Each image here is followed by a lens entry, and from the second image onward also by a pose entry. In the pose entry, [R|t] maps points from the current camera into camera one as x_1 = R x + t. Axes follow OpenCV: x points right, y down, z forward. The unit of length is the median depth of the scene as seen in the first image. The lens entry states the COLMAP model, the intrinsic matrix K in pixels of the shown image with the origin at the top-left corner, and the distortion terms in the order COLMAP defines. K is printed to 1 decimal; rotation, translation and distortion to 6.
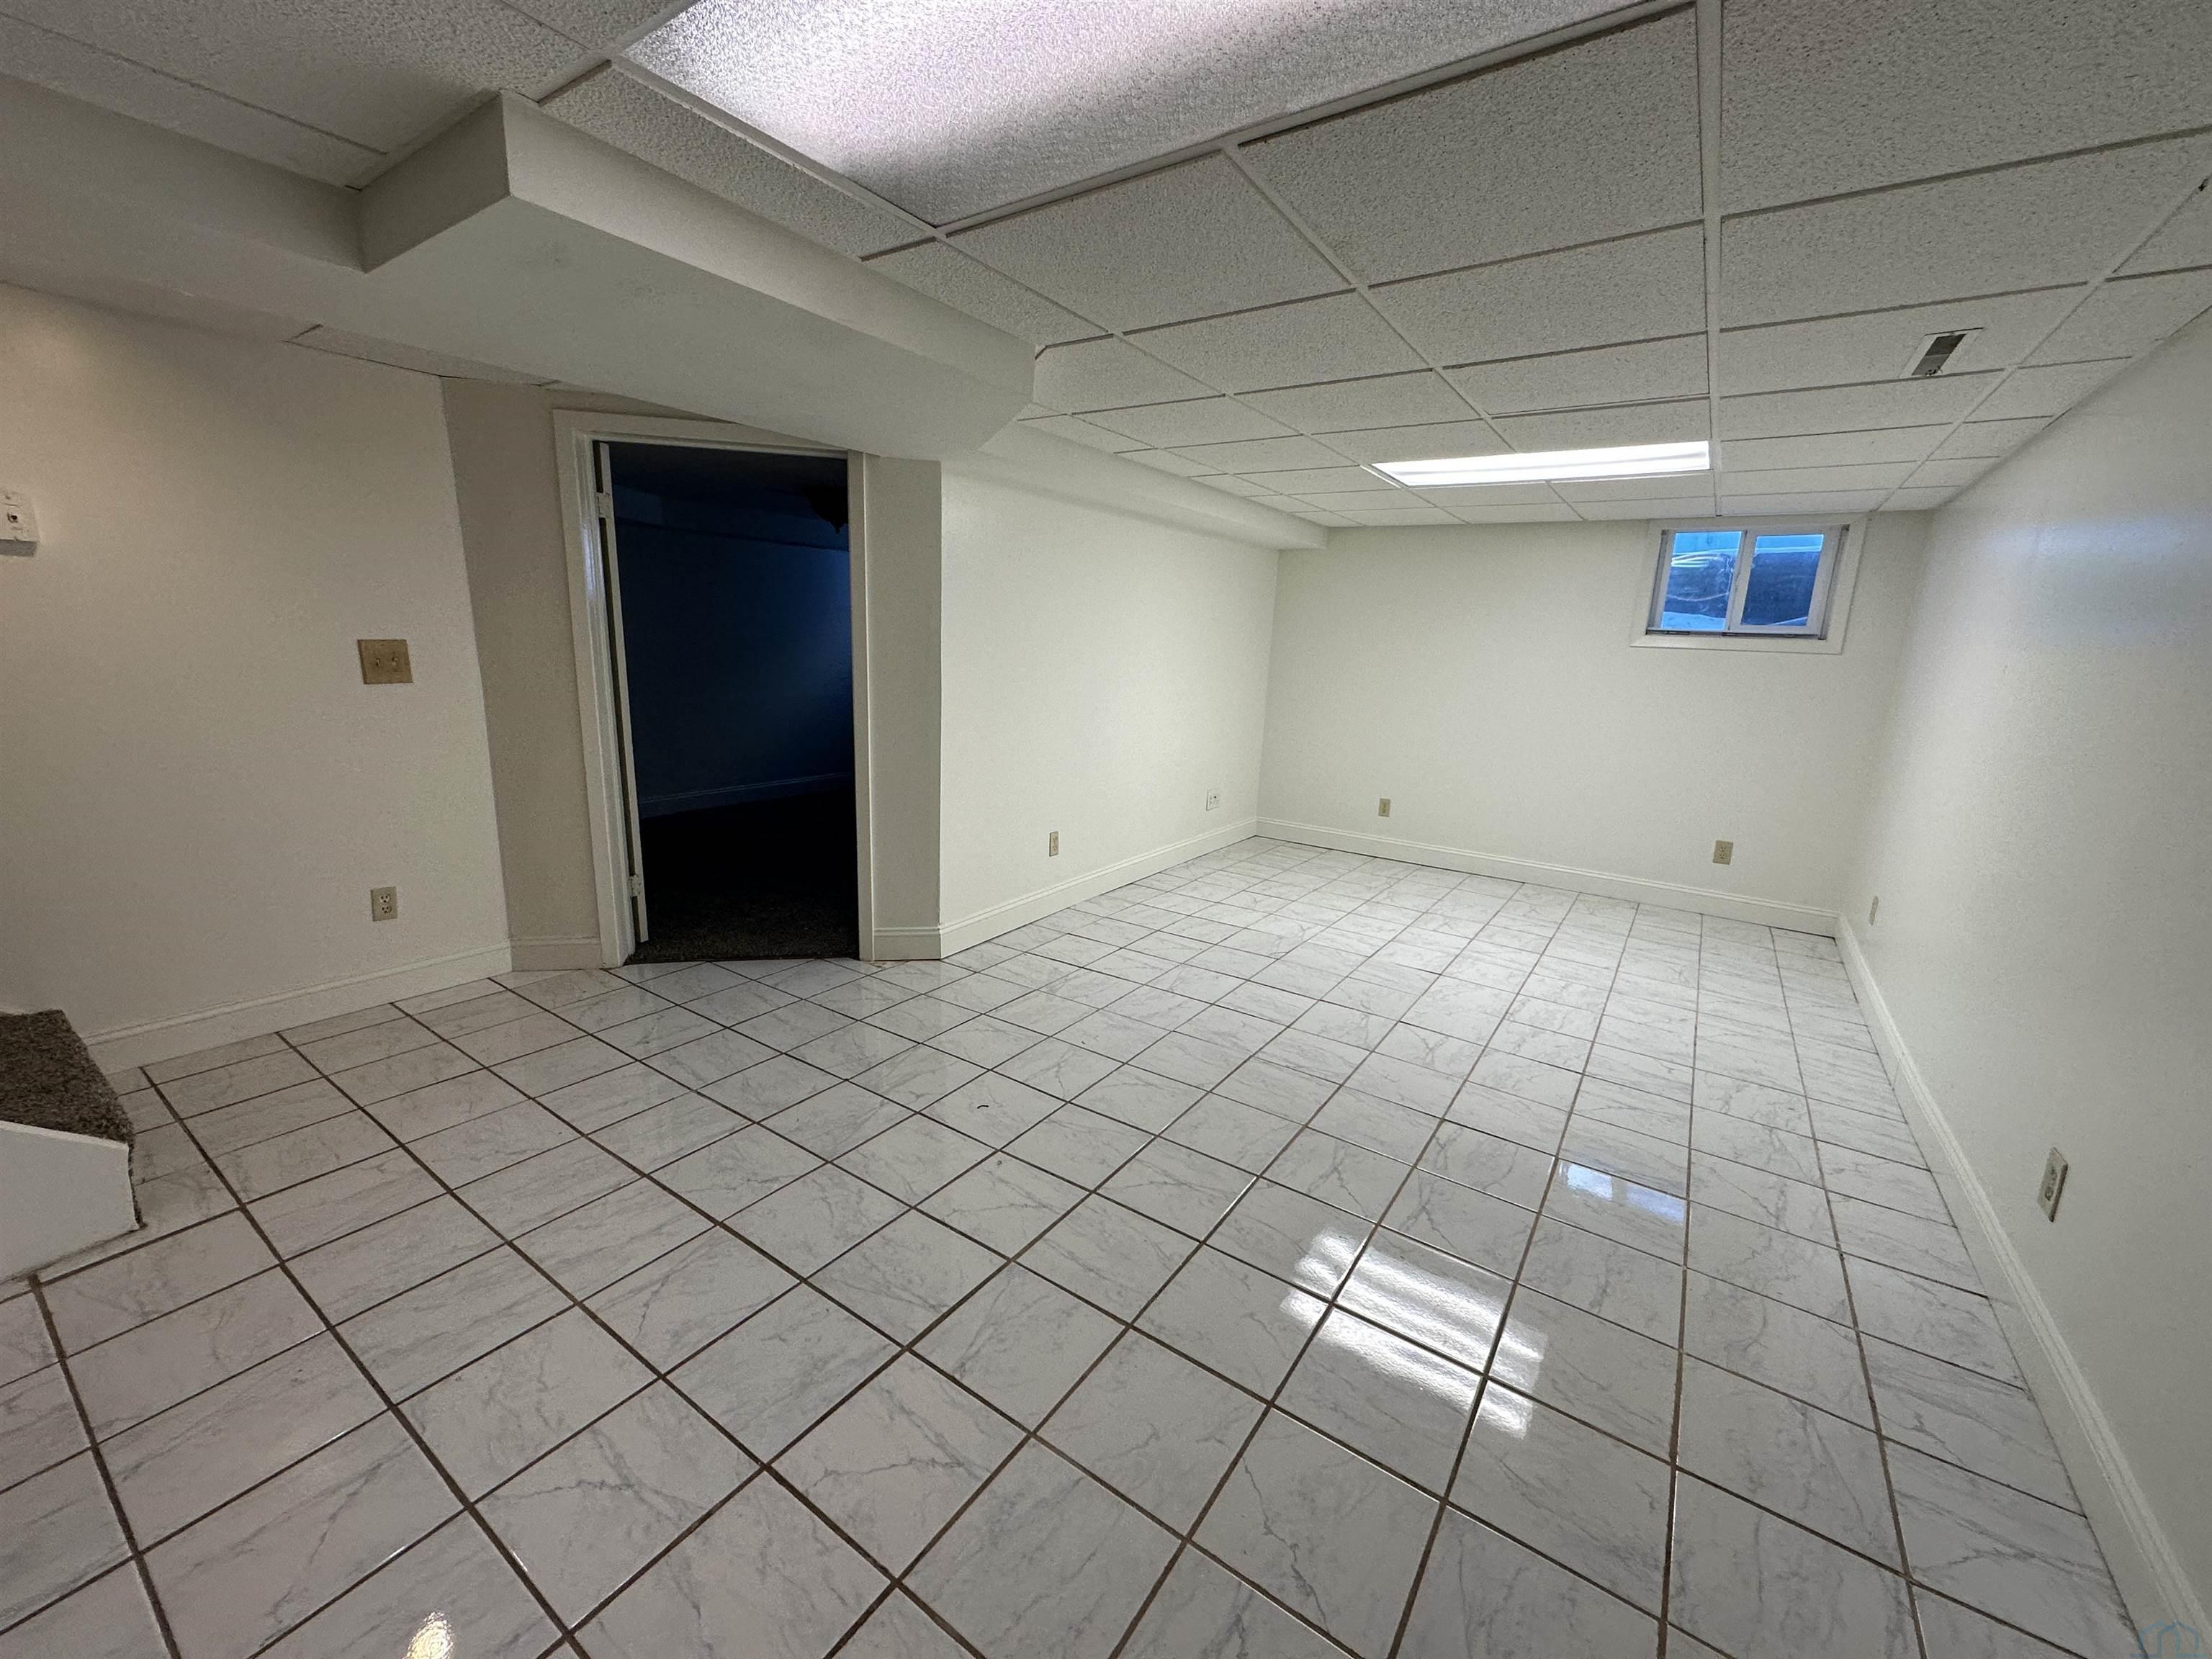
lens RADIAL K [[872.7, 0, 1106.0], [0, 872.7, 829.5], [0, 0, 1]] dist [-0.001010, -0.000209]
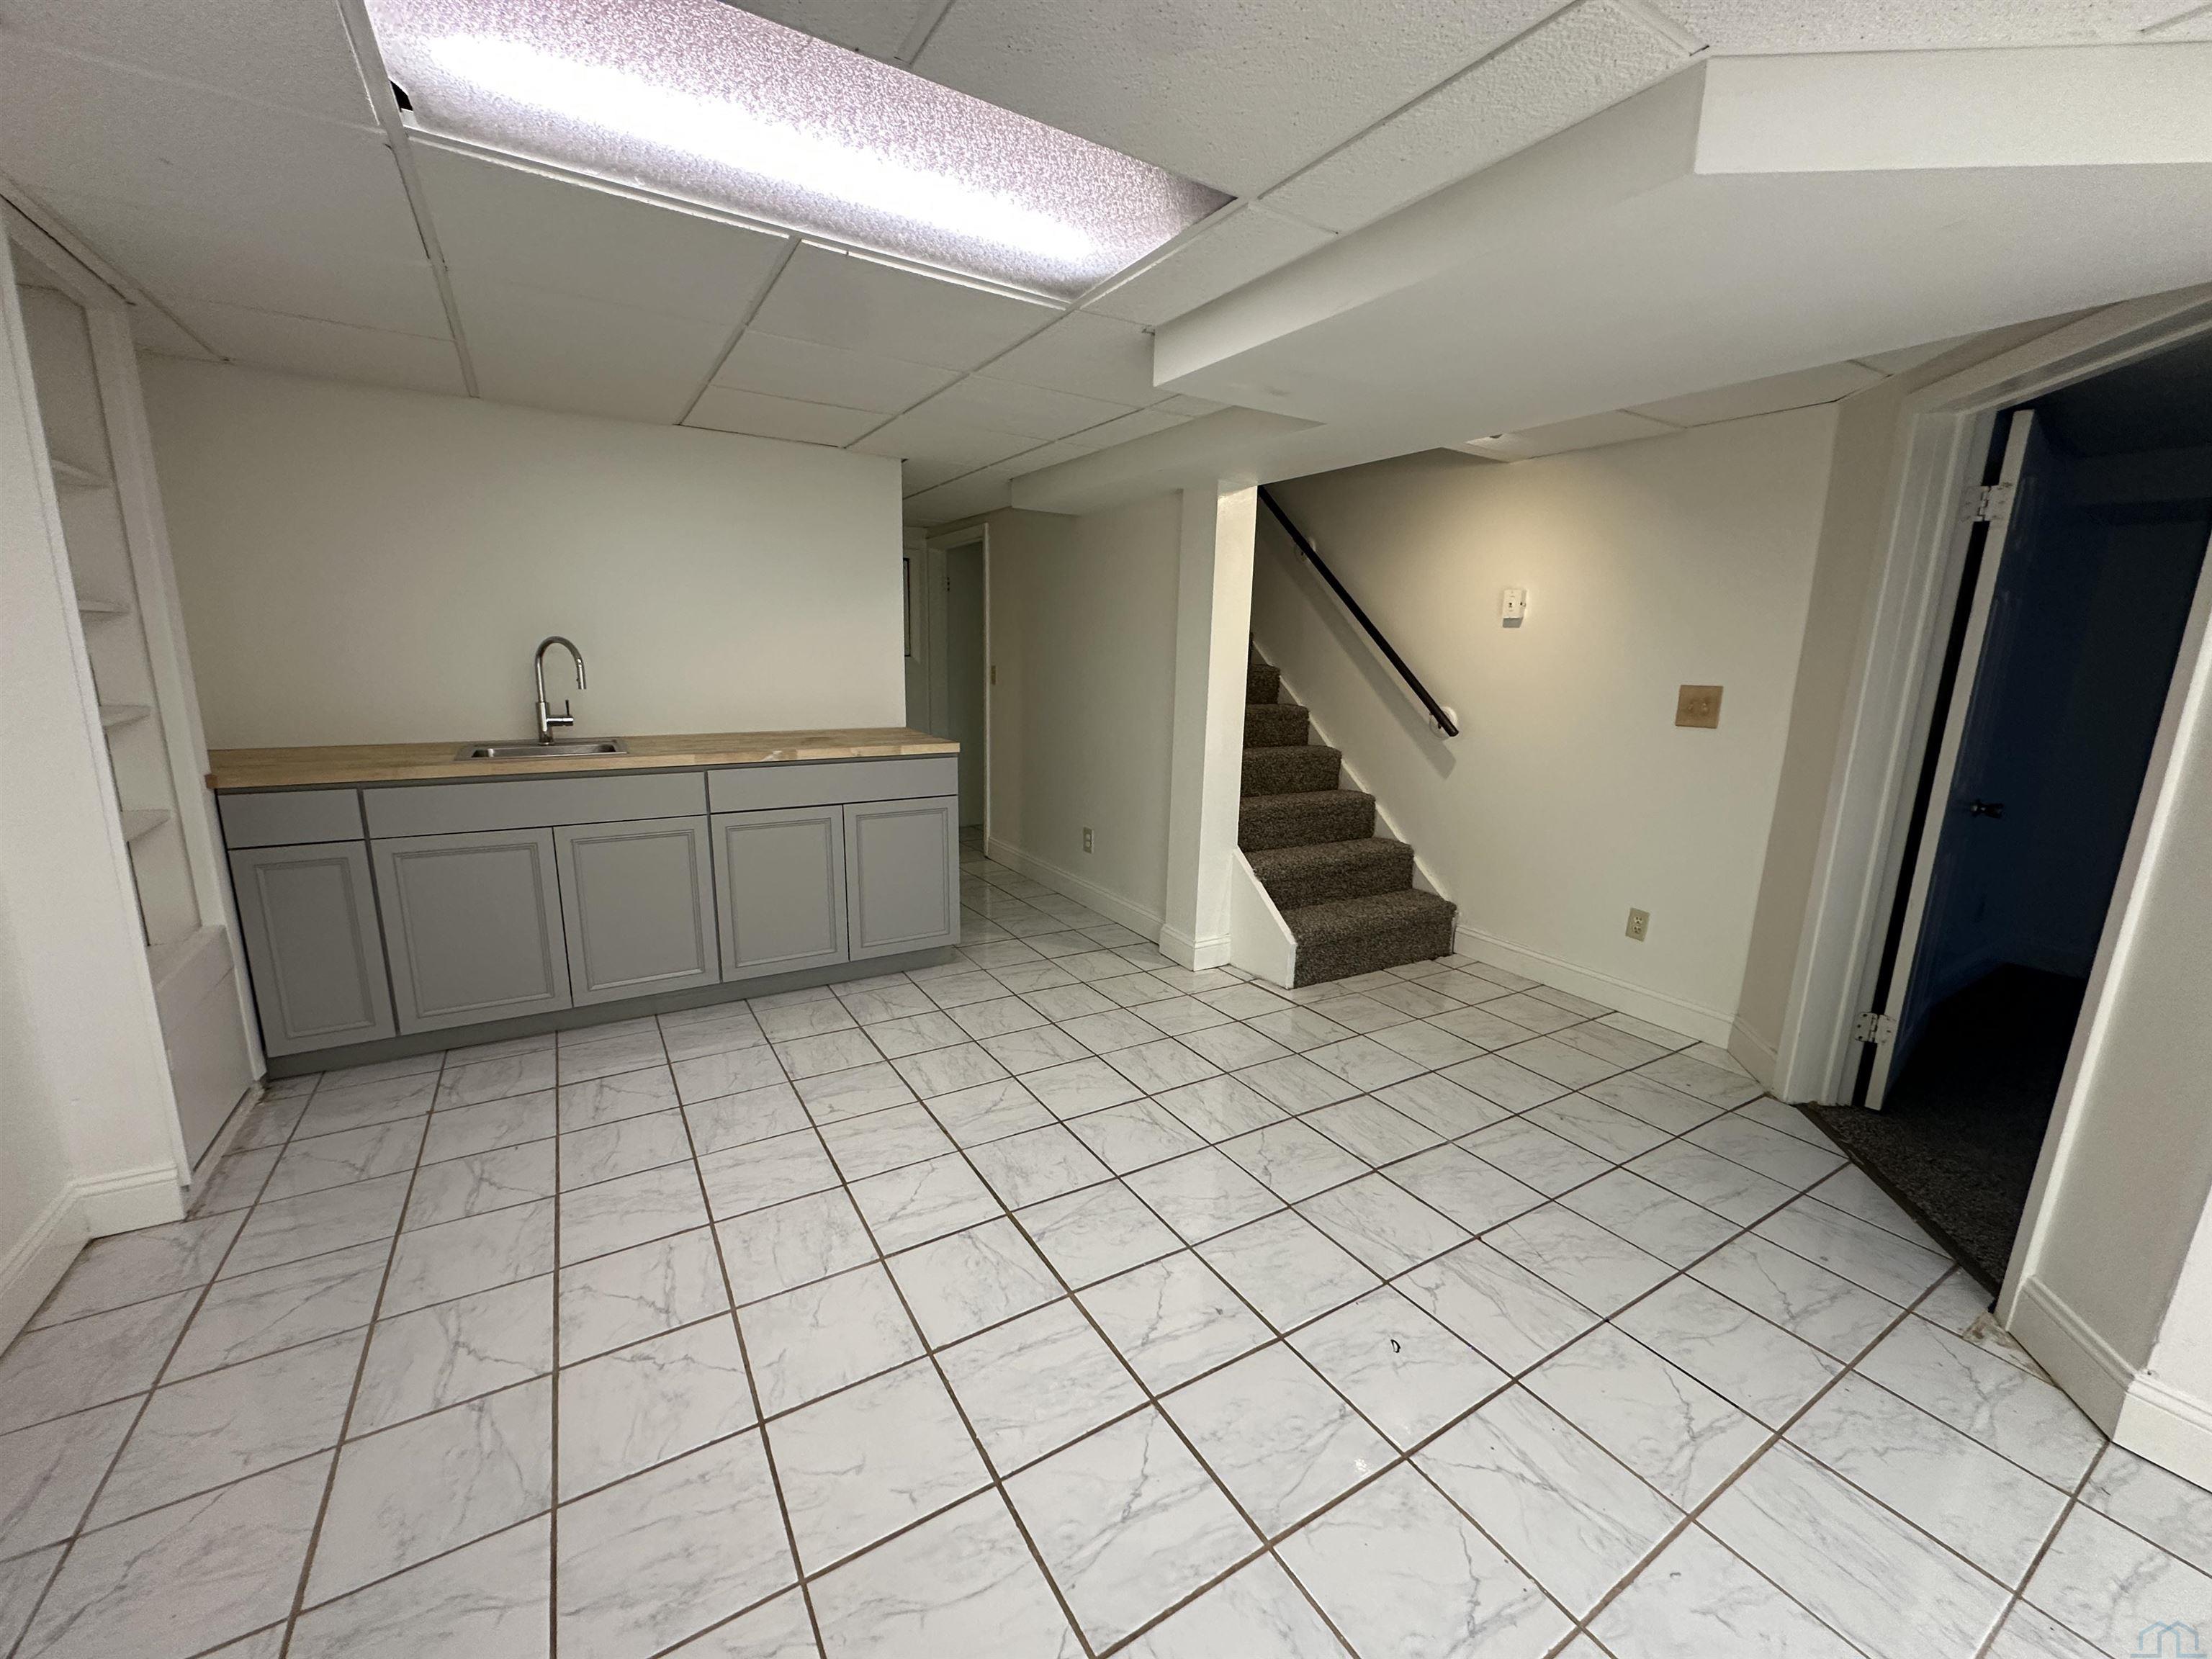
lens RADIAL K [[888.9, 0, 1098.7], [0, 888.9, 826.9], [0, 0, 1]] dist [0.000198, 0.000112]
pose [[-0.410735, 0.134333, -0.901805, 0.466134], [-0.238425, 0.938845, 0.248443, -0.156300], [0.880029, 0.317057, -0.353588, 0.827381]]
